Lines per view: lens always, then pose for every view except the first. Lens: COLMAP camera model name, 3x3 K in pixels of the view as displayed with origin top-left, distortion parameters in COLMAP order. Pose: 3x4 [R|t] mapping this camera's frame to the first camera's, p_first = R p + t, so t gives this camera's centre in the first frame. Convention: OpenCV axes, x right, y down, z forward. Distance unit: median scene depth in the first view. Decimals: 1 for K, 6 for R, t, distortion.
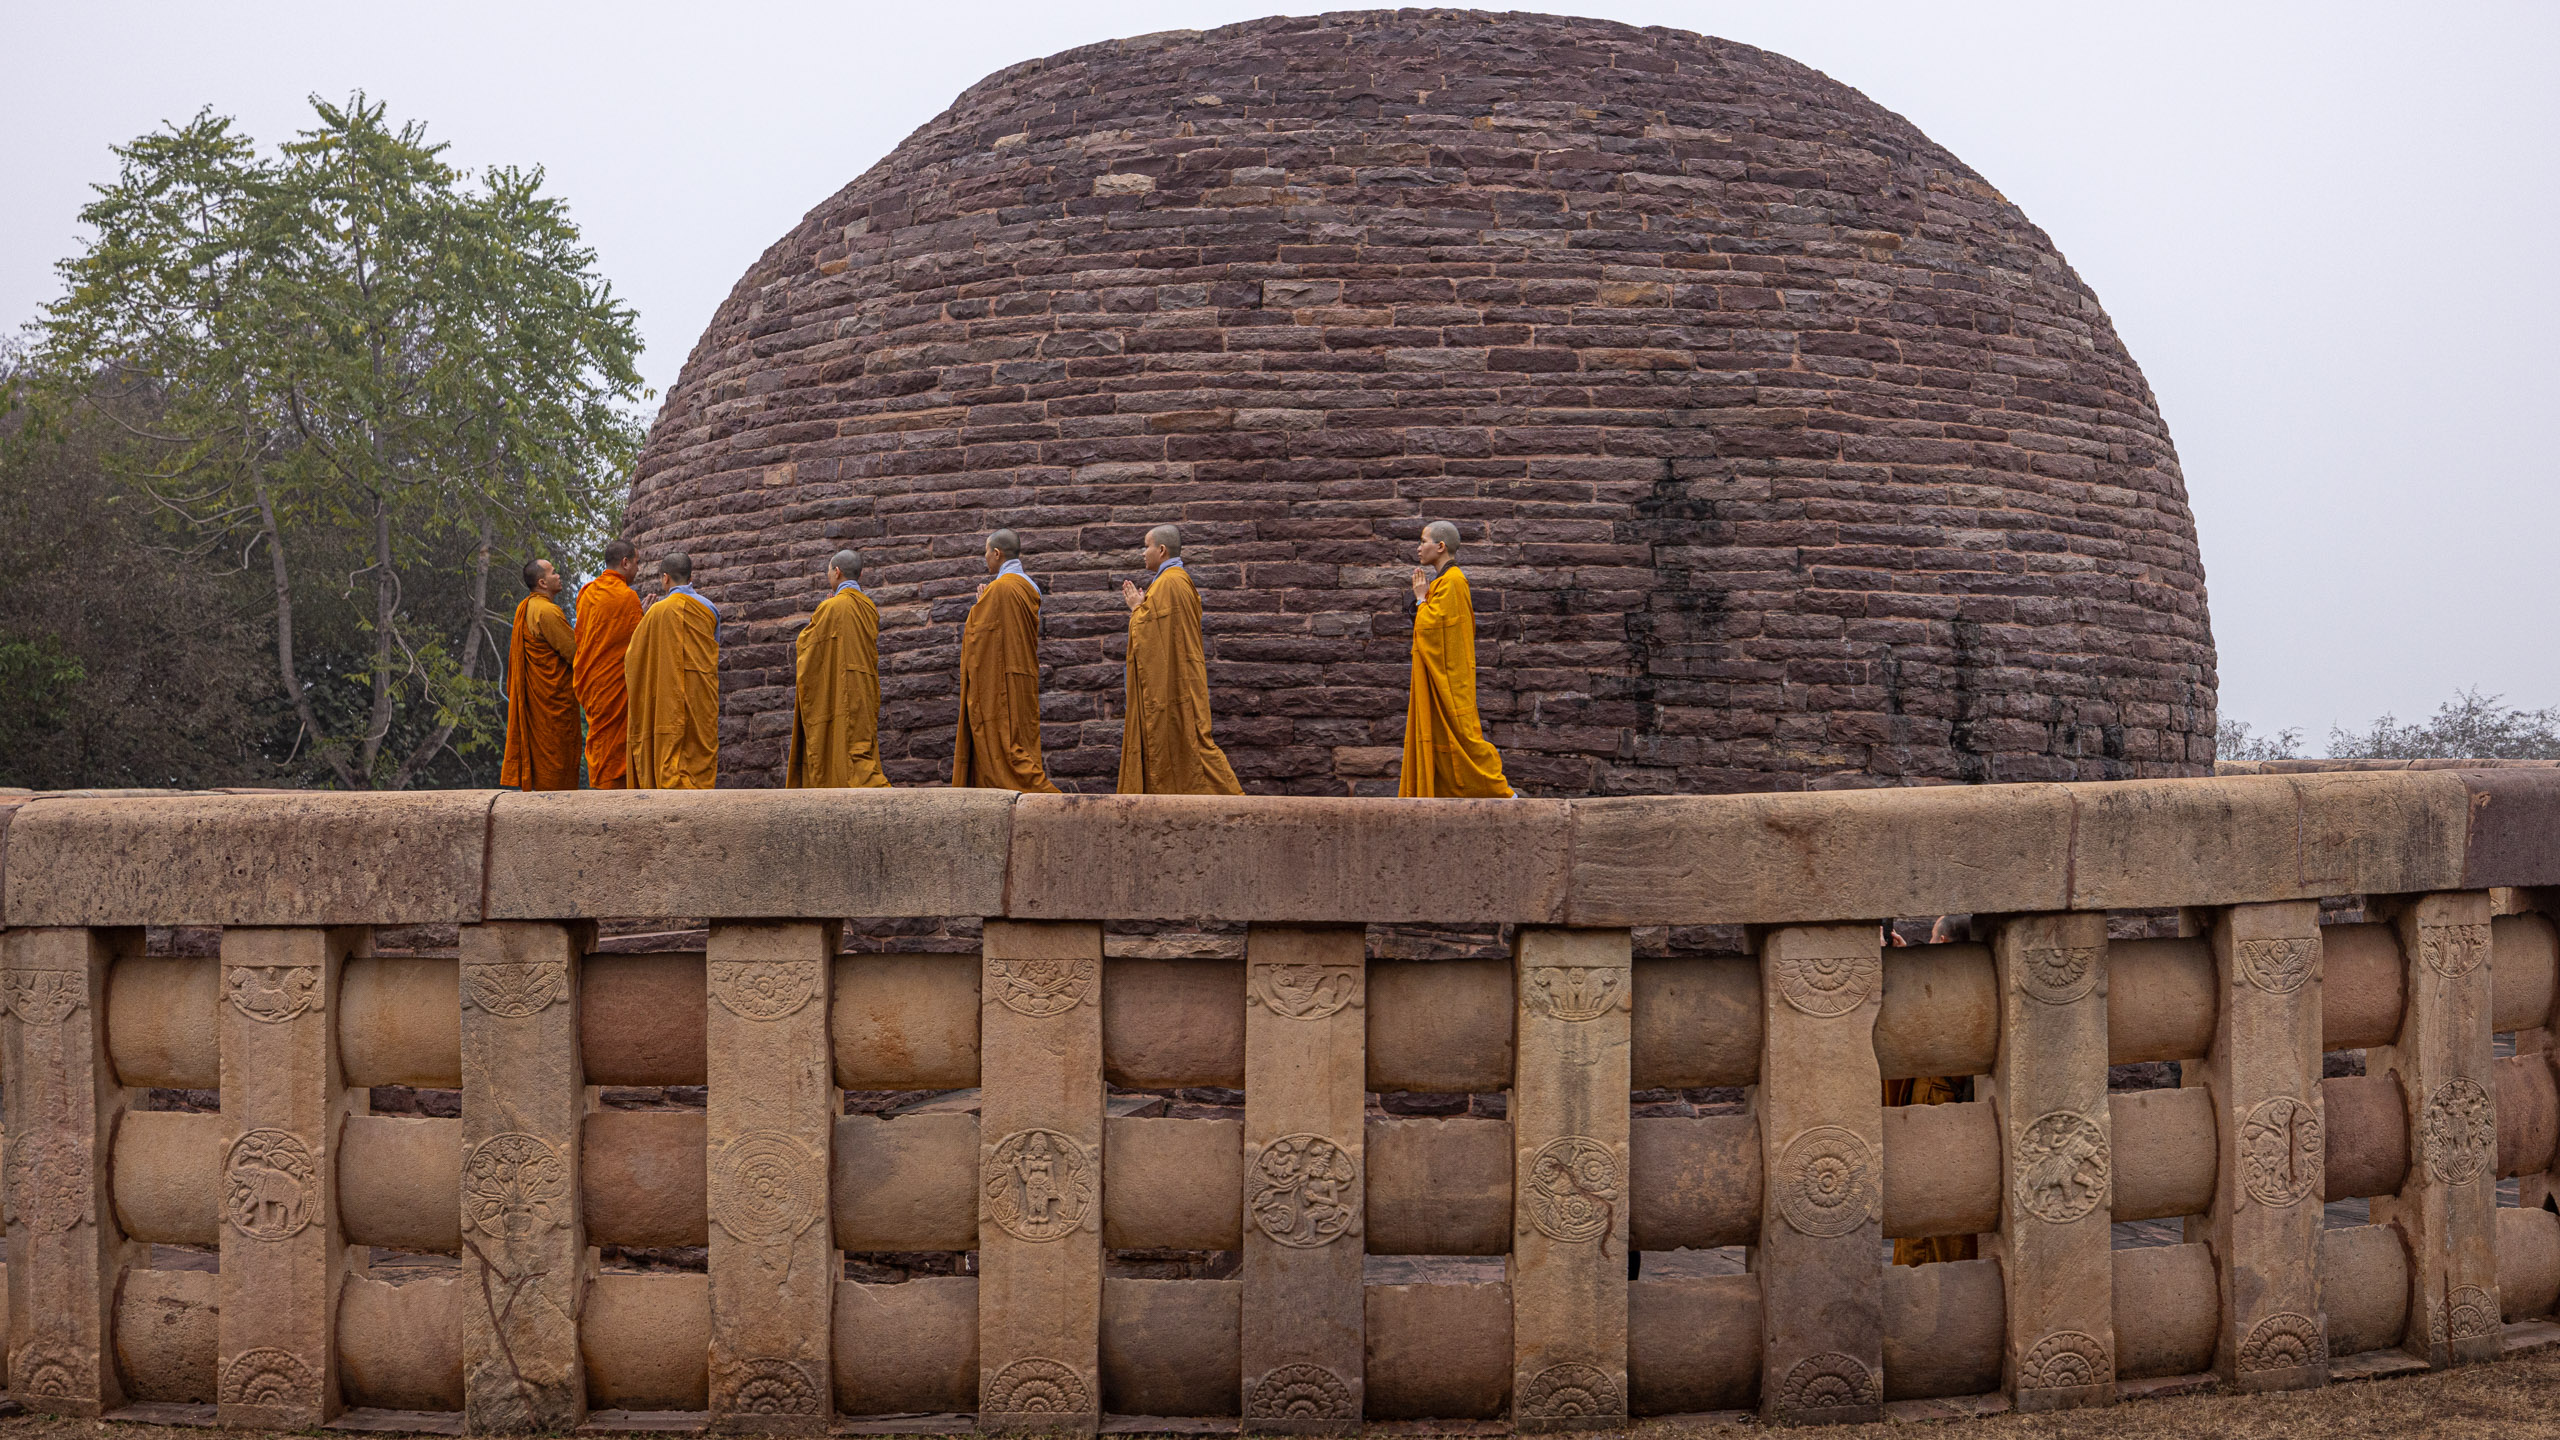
lens RADIAL K [[2774.6, 0, 1336.4], [0, 2774.6, 693.0], [0, 0, 1]] dist [0.002438, 0.015728]
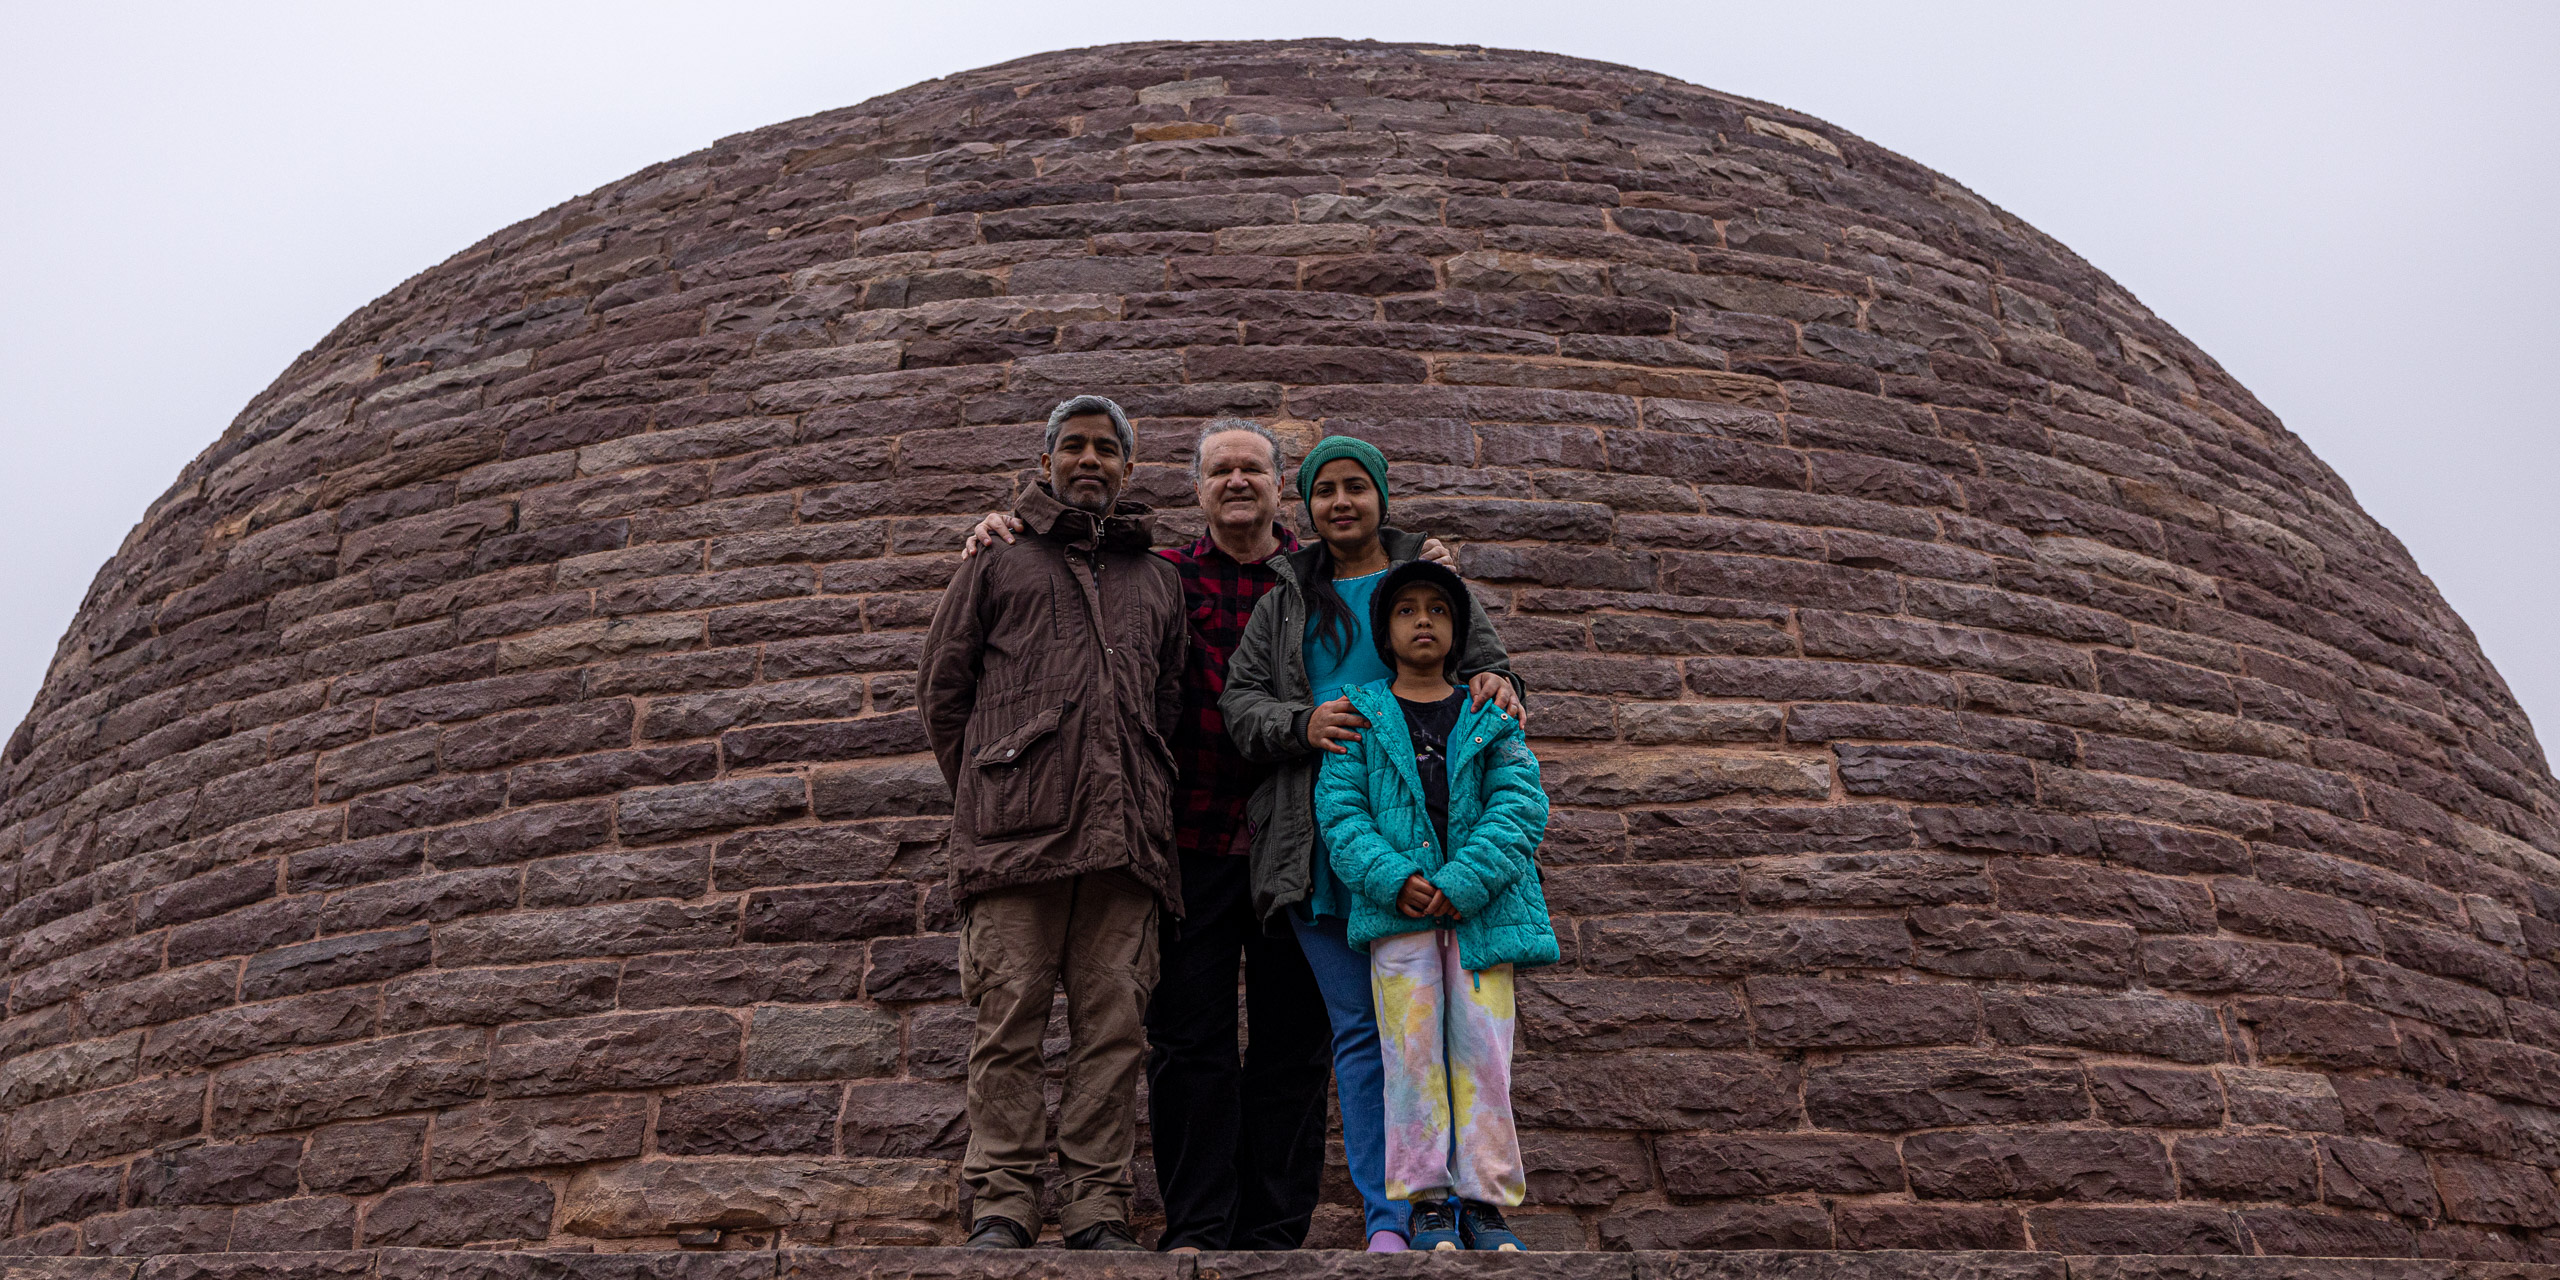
lens RADIAL K [[2007.8, 0, 1099.9], [0, 2007.8, 439.9], [0, 0, 1]] dist [0.002801, -0.000265]
pose [[0.753964, 0.300405, 0.584205, -0.433883], [-0.031884, 0.905001, -0.424213, 0.060285], [-0.656142, 0.301215, 0.691916, 0.858808]]
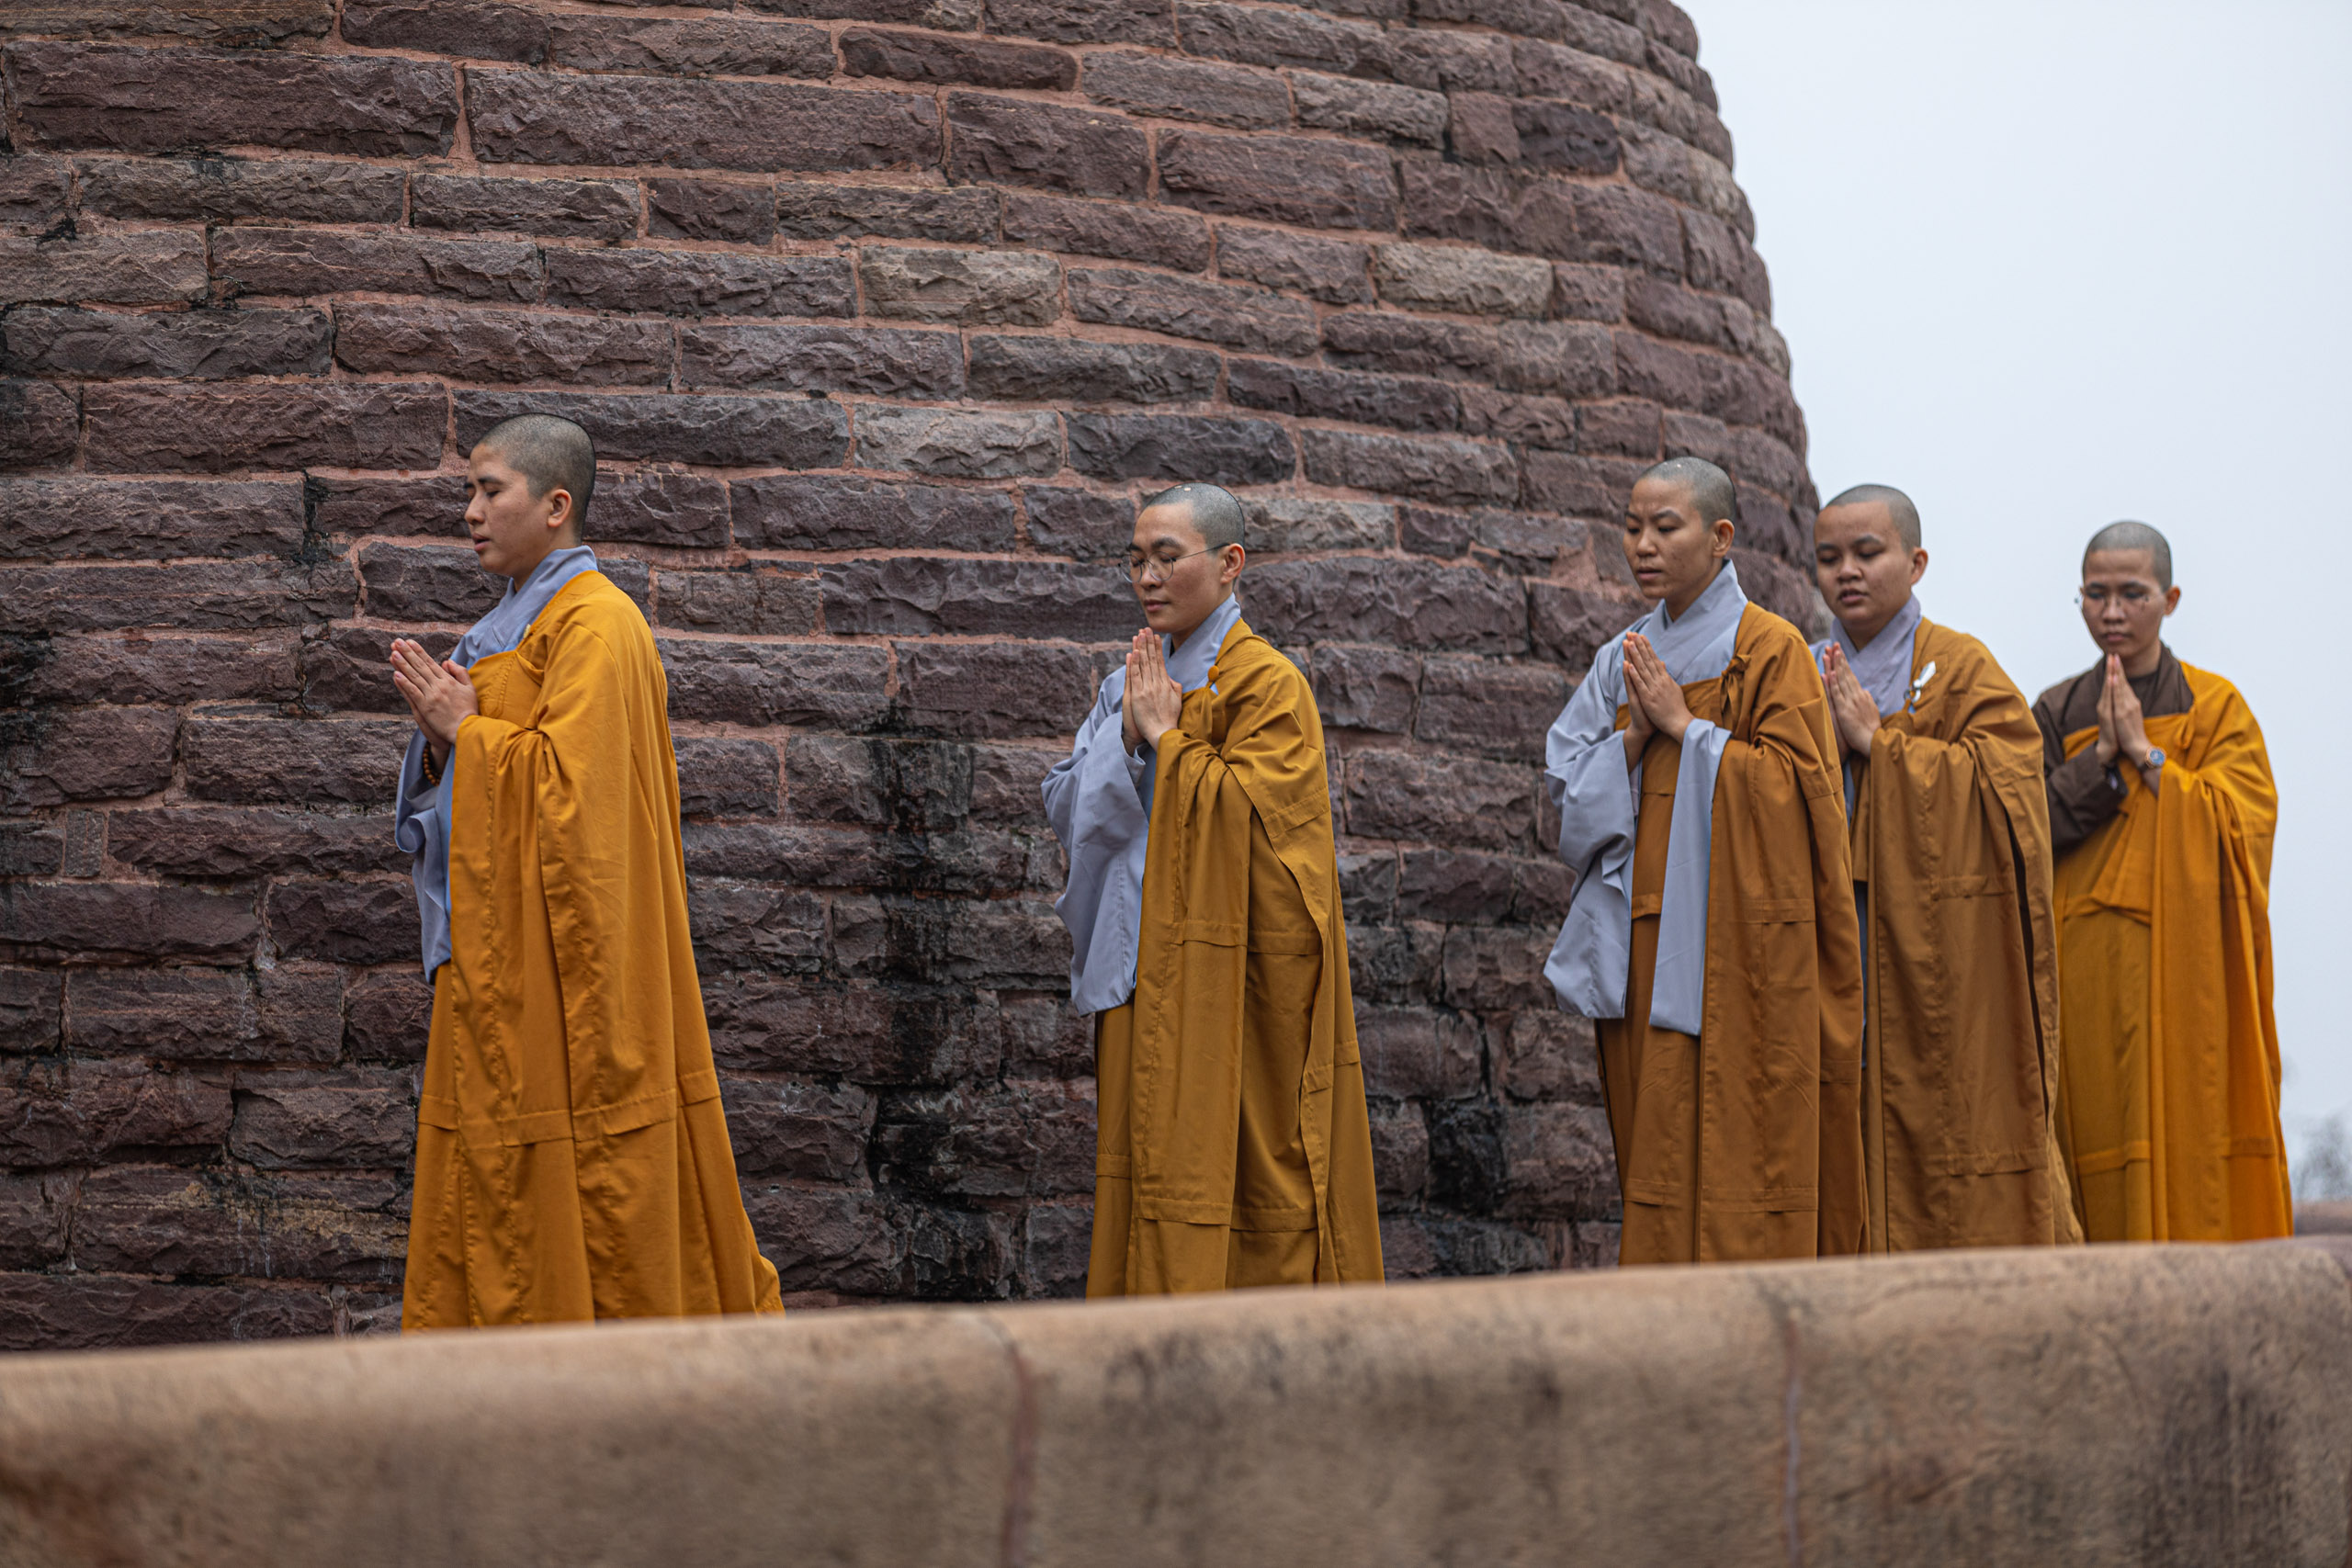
lens RADIAL K [[11145.0, 0, 1176.0], [0, 11145.0, 784.0], [0, 0, 1]] dist [0.007192, -8.560207]
pose [[0.980351, -0.008470, 0.197079, 0.031375], [0.011653, 0.999820, -0.014998, -0.003616], [-0.196917, 0.017000, 0.980273, -0.108798]]
